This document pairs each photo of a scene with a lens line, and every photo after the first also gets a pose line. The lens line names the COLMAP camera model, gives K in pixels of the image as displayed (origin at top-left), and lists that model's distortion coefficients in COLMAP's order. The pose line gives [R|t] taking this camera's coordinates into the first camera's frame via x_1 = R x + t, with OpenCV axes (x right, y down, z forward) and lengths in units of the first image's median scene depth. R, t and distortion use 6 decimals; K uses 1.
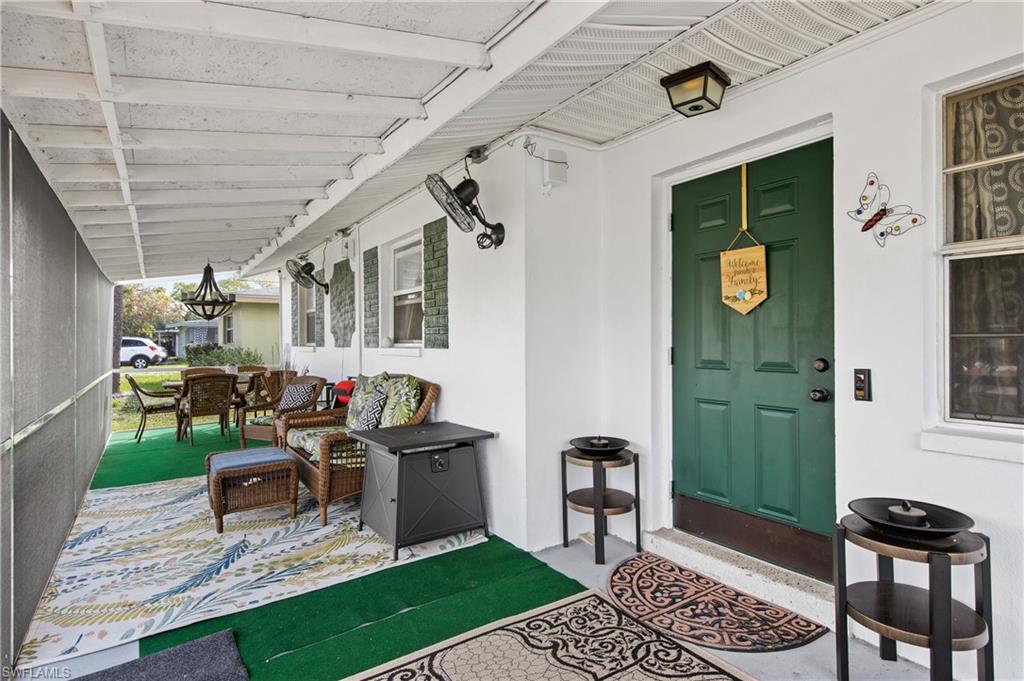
lens RADIAL K [[517.1, 0, 512.4], [0, 517.1, 339.8], [0, 0, 1]] dist [0.004180, -0.000414]
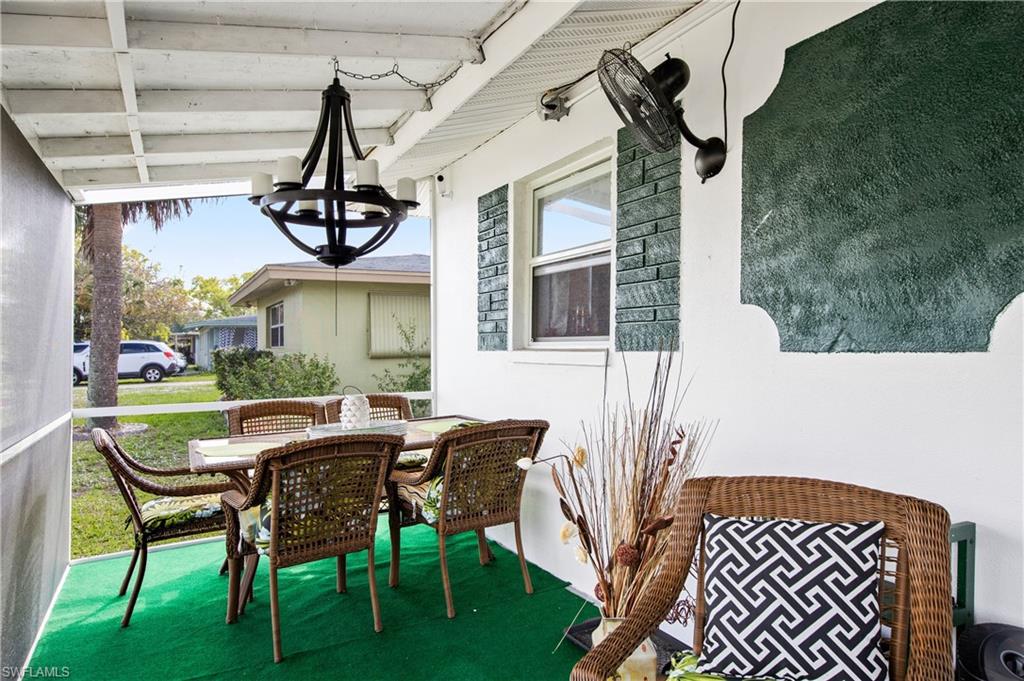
lens RADIAL K [[632.5, 0, 509.3], [0, 632.5, 338.1], [0, 0, 1]] dist [0.024740, 0.001536]
pose [[0.993207, -0.011270, -0.115811, -0.177035], [0.010764, 0.999930, -0.004989, 0.003847], [0.115859, 0.003708, 0.993259, 0.257494]]
